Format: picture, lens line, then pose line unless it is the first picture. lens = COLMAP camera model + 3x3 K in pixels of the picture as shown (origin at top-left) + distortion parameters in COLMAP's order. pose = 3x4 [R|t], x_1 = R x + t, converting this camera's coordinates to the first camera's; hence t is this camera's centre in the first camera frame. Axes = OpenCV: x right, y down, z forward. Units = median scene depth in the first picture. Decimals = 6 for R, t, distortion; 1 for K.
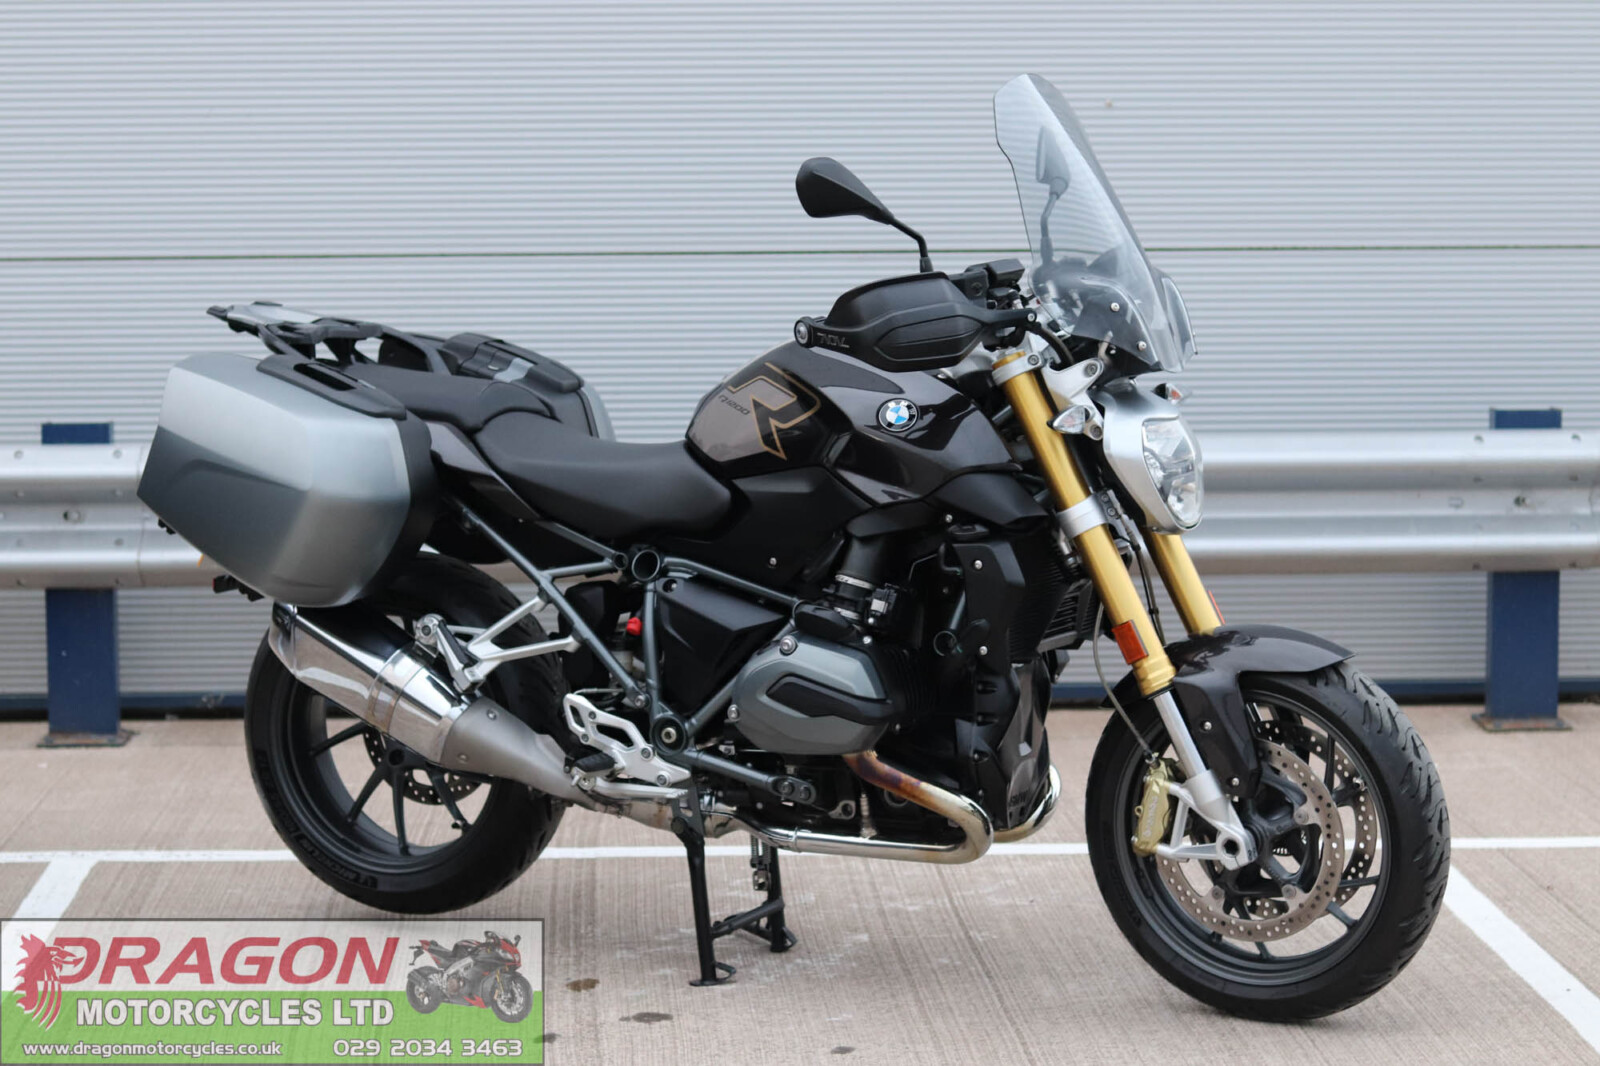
lens RADIAL K [[3788.0, 0, 798.6], [0, 3788.0, 529.1], [0, 0, 1]] dist [-0.084772, 0.000000]
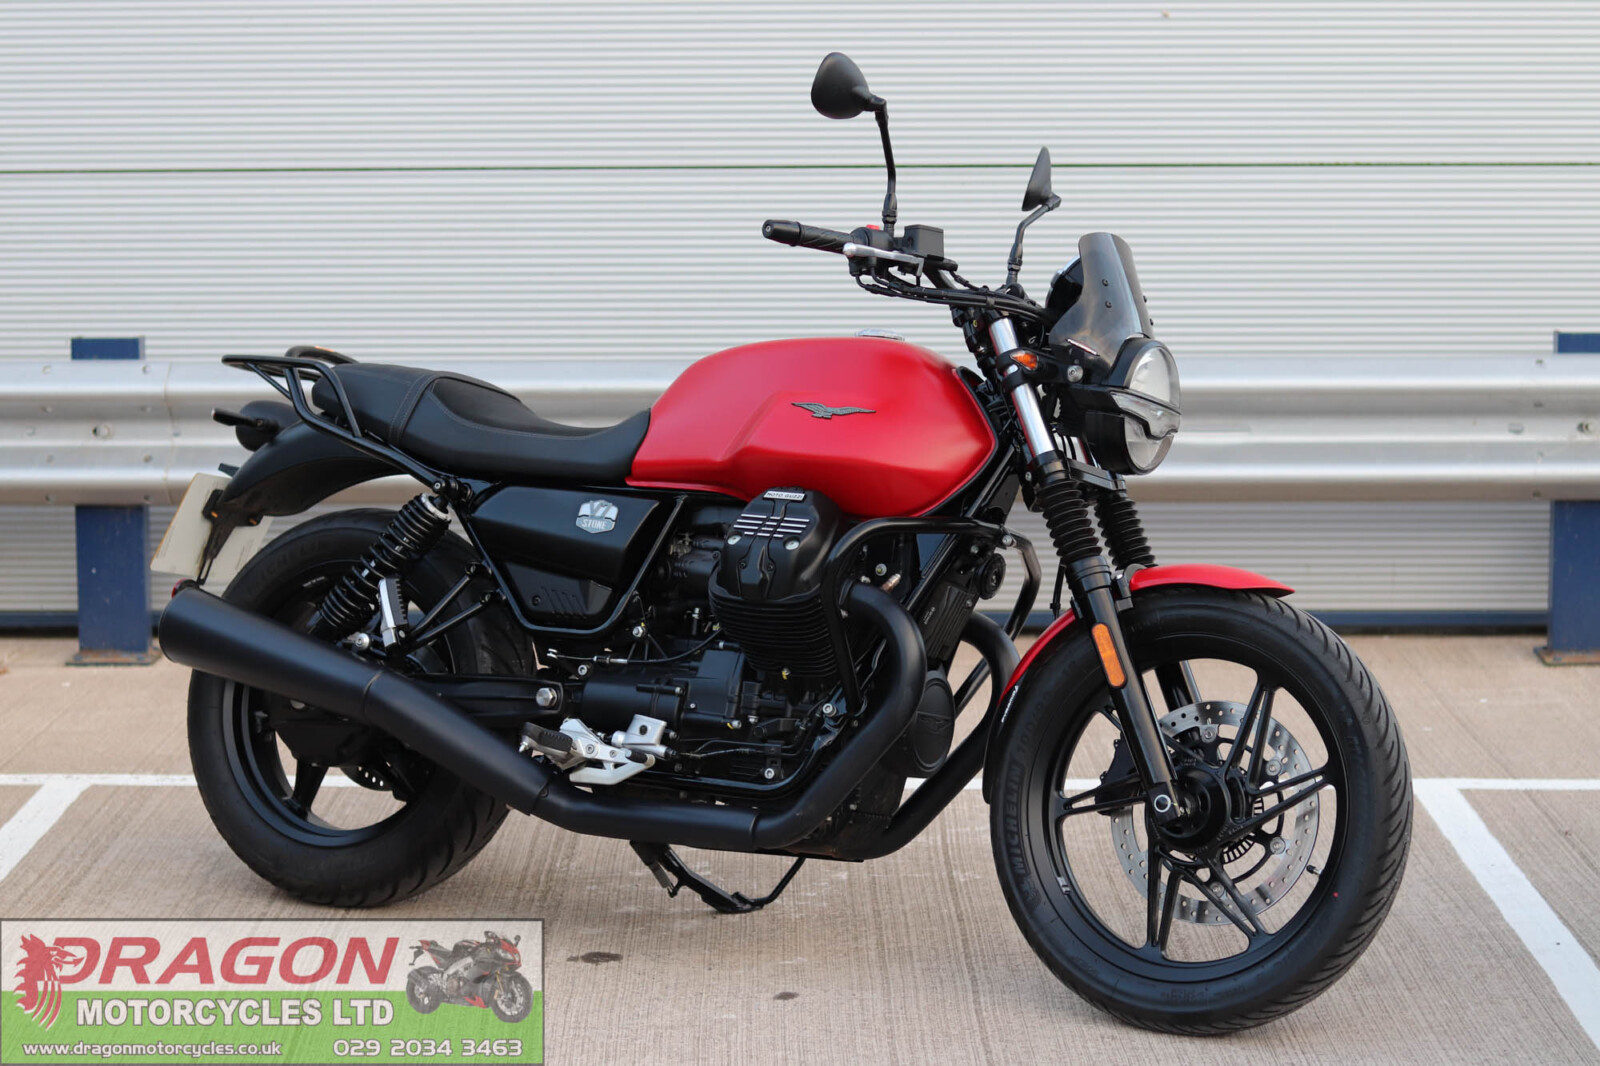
lens RADIAL K [[3788.0, 0, 797.6], [0, 3788.0, 531.2], [0, 0, 1]] dist [-0.084772, 0.000000]
pose [[0.998159, 0.008883, -0.059991, 0.059939], [-0.007344, 0.999639, 0.025826, -0.005367], [0.060199, -0.025338, 0.997865, 0.029494]]
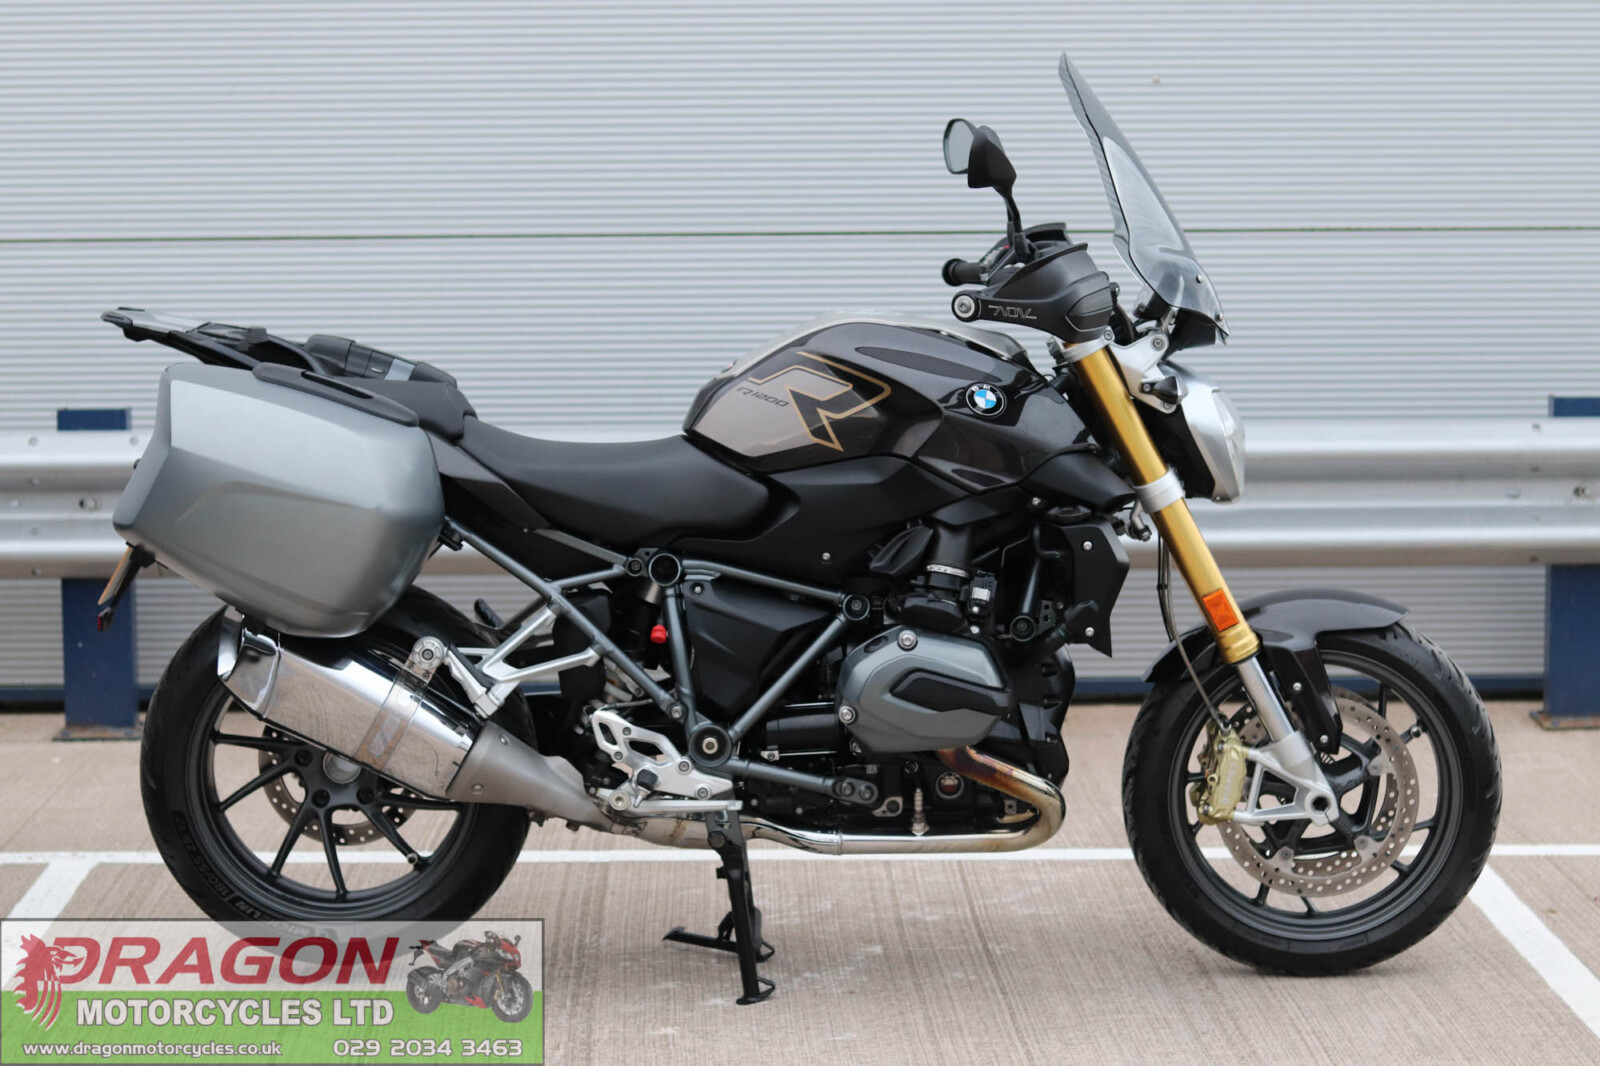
lens RADIAL K [[3788.0, 0, 799.7], [0, 3788.0, 528.9], [0, 0, 1]] dist [-0.084772, 0.000000]
pose [[0.999616, 0.002256, -0.027608, 0.022518], [-0.002034, 0.999965, 0.008061, -0.006459], [0.027626, -0.008002, 0.999586, 0.035822]]
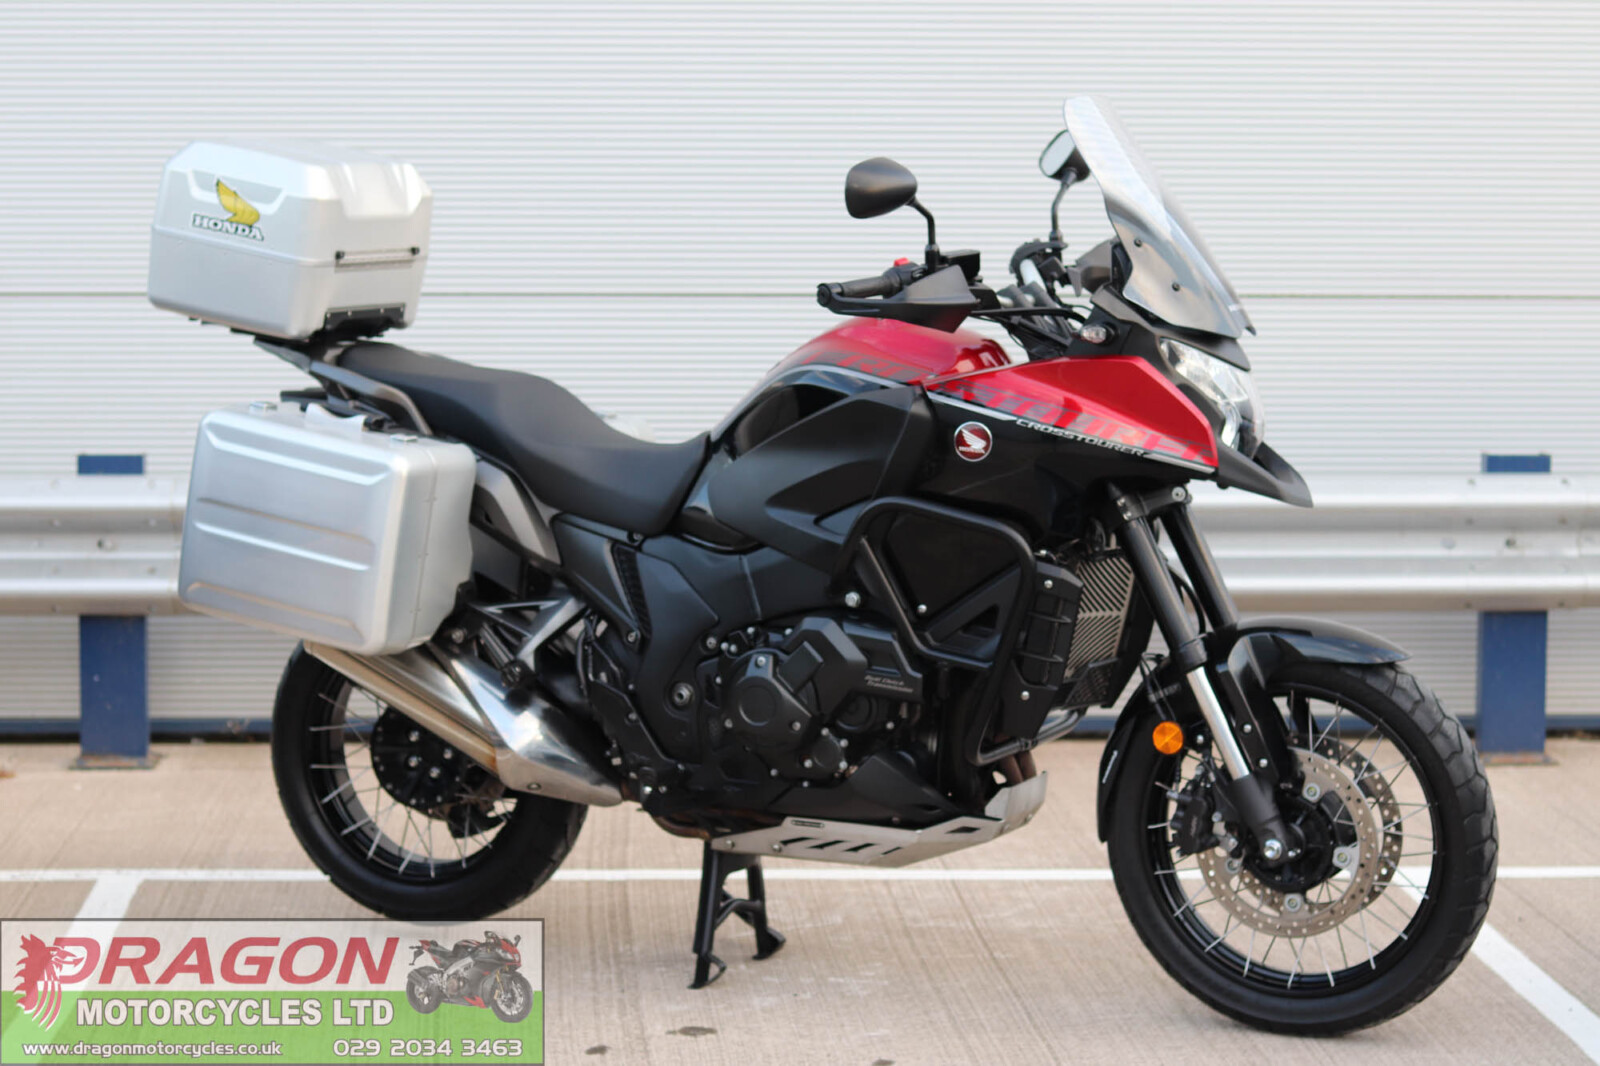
lens RADIAL K [[3788.0, 0, 805.3], [0, 3788.0, 540.8], [0, 0, 1]] dist [-0.084772, 0.000000]
pose [[0.999811, 0.009054, 0.017216, -0.024406], [-0.008950, 0.999941, -0.006075, 0.000009], [-0.017270, 0.005920, 0.999833, -0.037650]]
